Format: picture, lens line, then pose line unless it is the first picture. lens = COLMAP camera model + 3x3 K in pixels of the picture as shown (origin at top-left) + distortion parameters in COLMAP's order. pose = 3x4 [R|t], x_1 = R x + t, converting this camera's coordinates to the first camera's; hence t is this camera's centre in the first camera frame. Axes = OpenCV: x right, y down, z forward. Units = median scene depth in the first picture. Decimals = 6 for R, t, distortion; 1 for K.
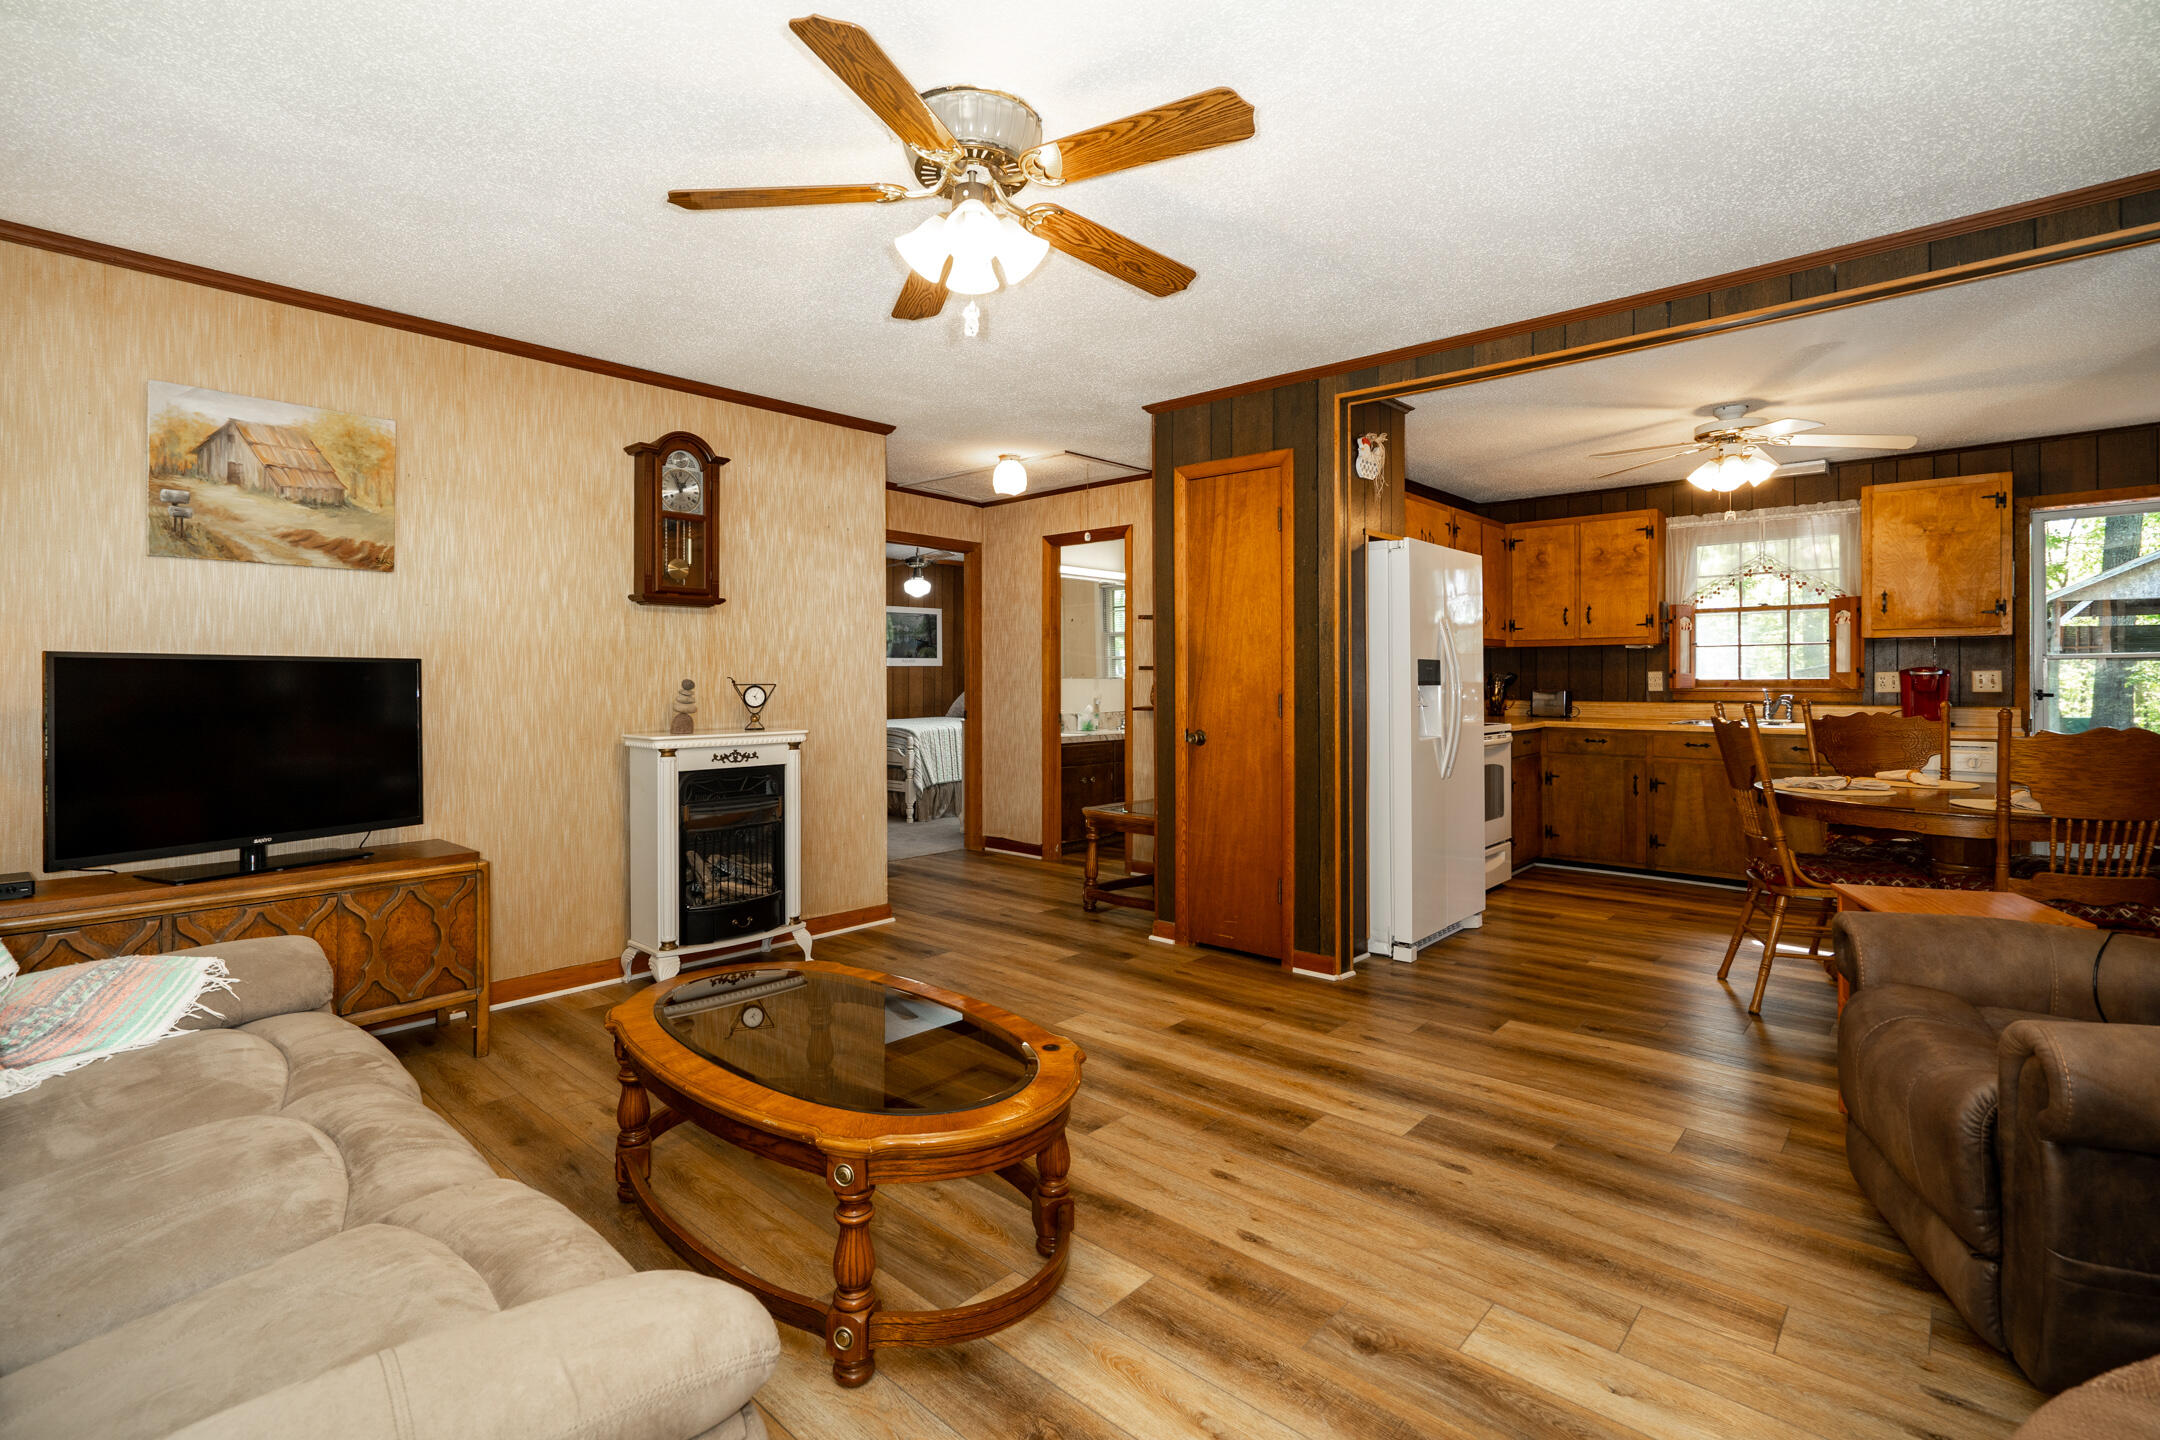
lens RADIAL K [[986.8, 0, 1058.8], [0, 986.8, 682.4], [0, 0, 1]] dist [-0.002903, -0.000165]
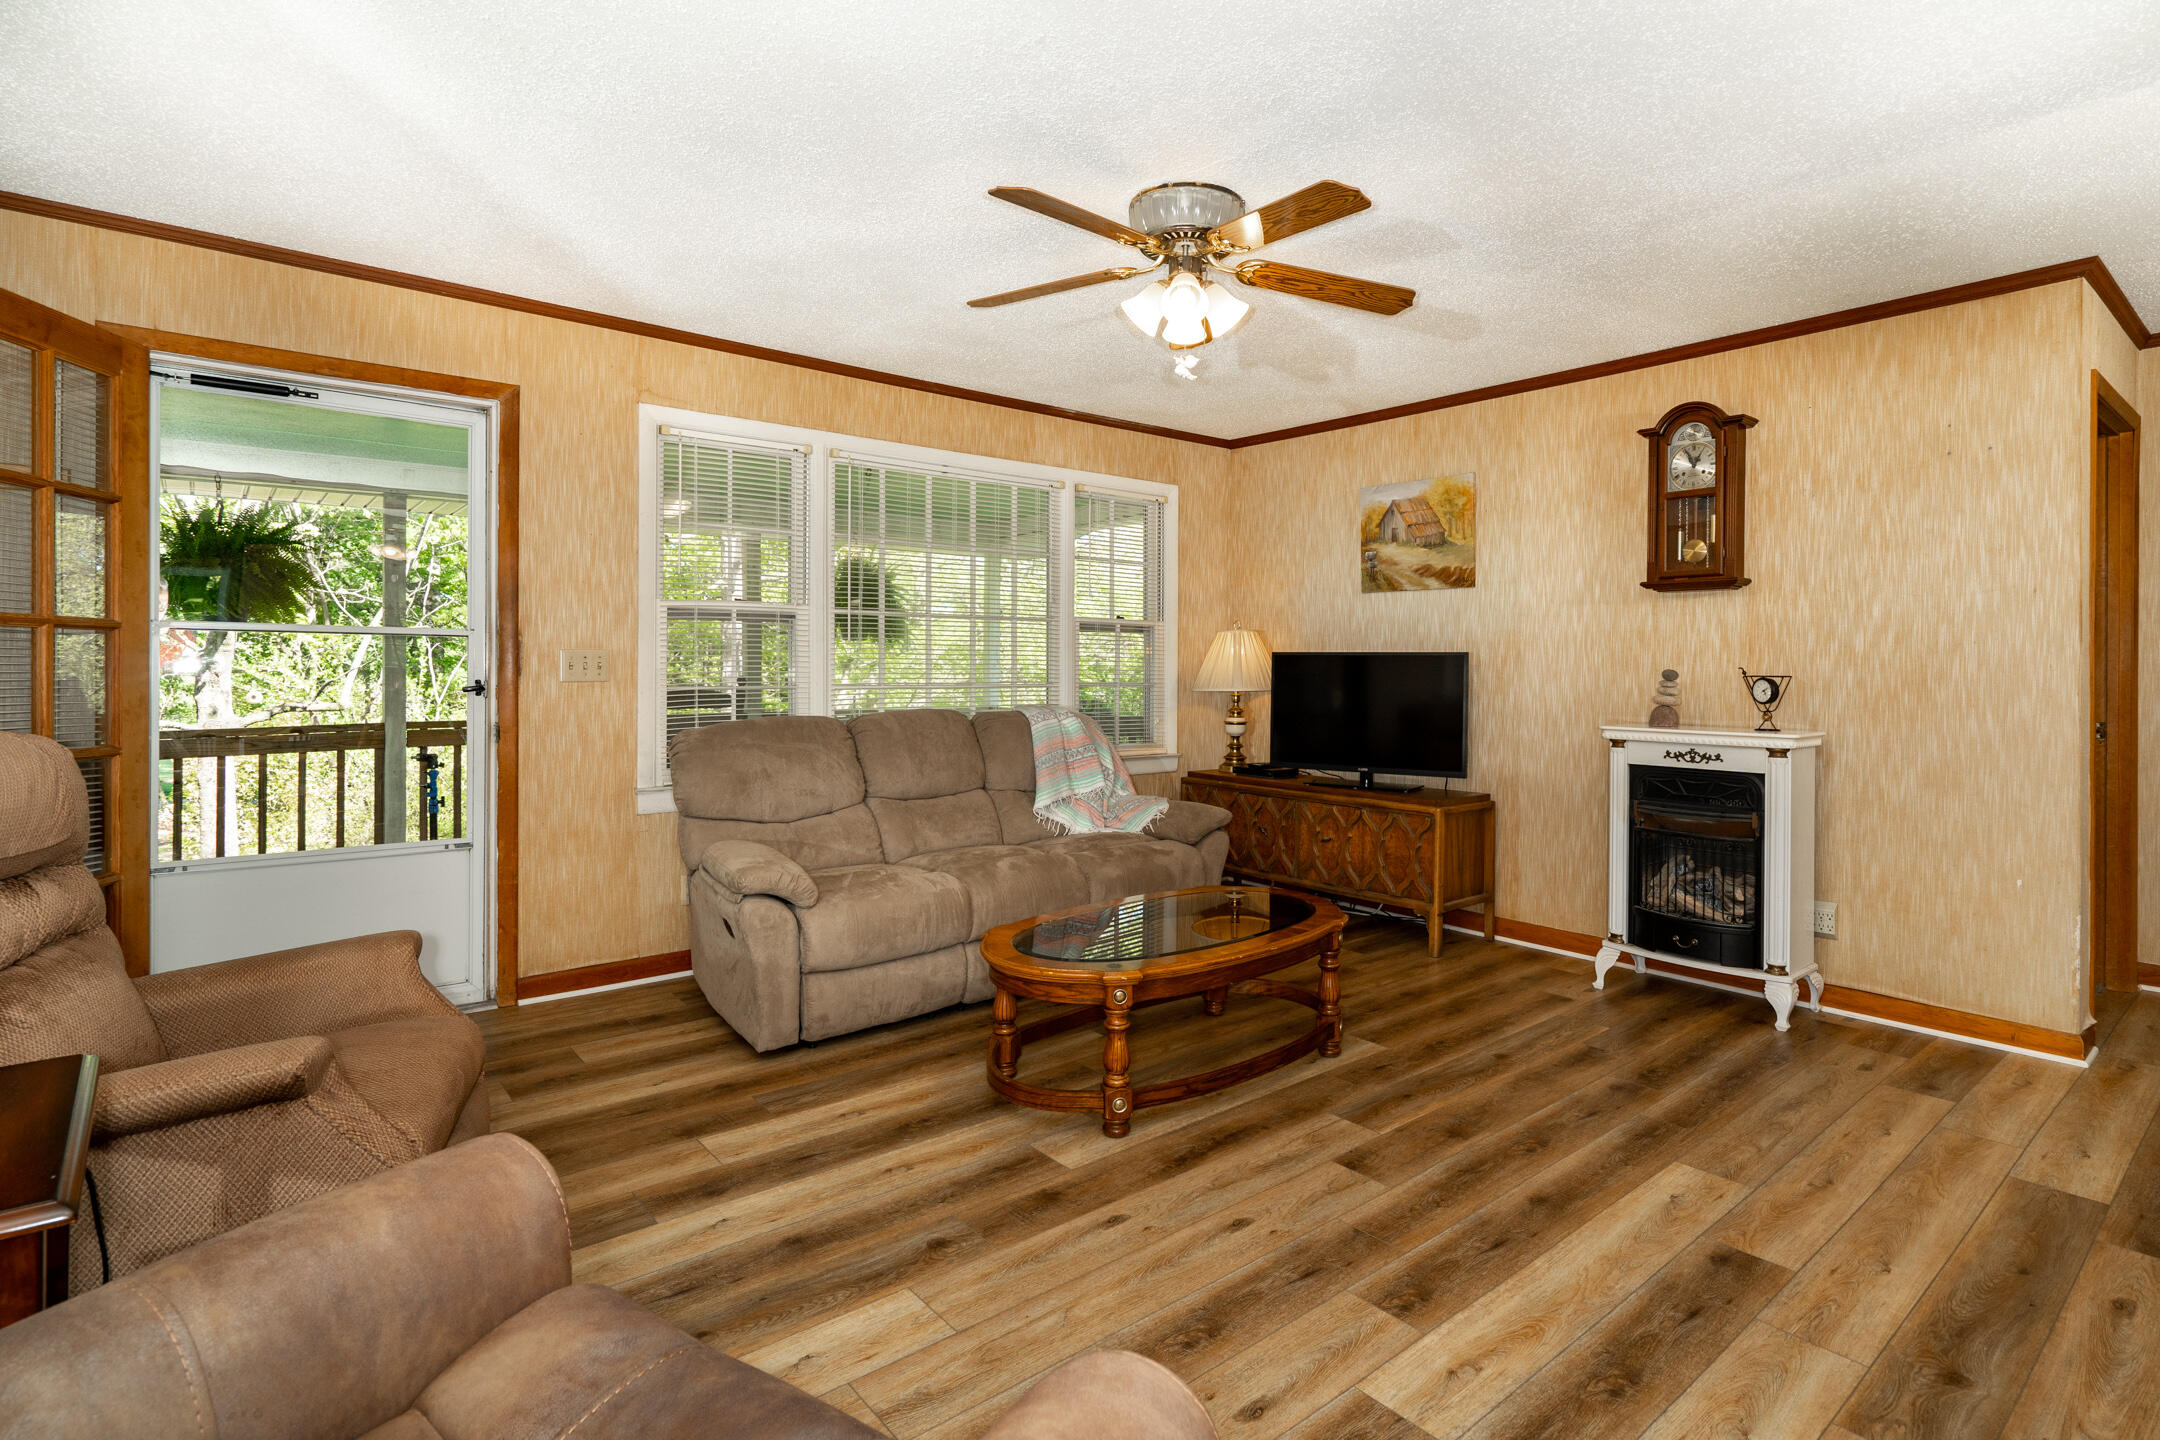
lens RADIAL K [[1053.9, 0, 1141.3], [0, 1053.9, 670.7], [0, 0, 1]] dist [-0.000939, -0.000035]
pose [[-0.092823, 0.005235, -0.995669, 0.729443], [-0.008731, 0.999943, 0.006072, -0.003989], [0.995644, 0.009257, -0.092772, 0.646870]]
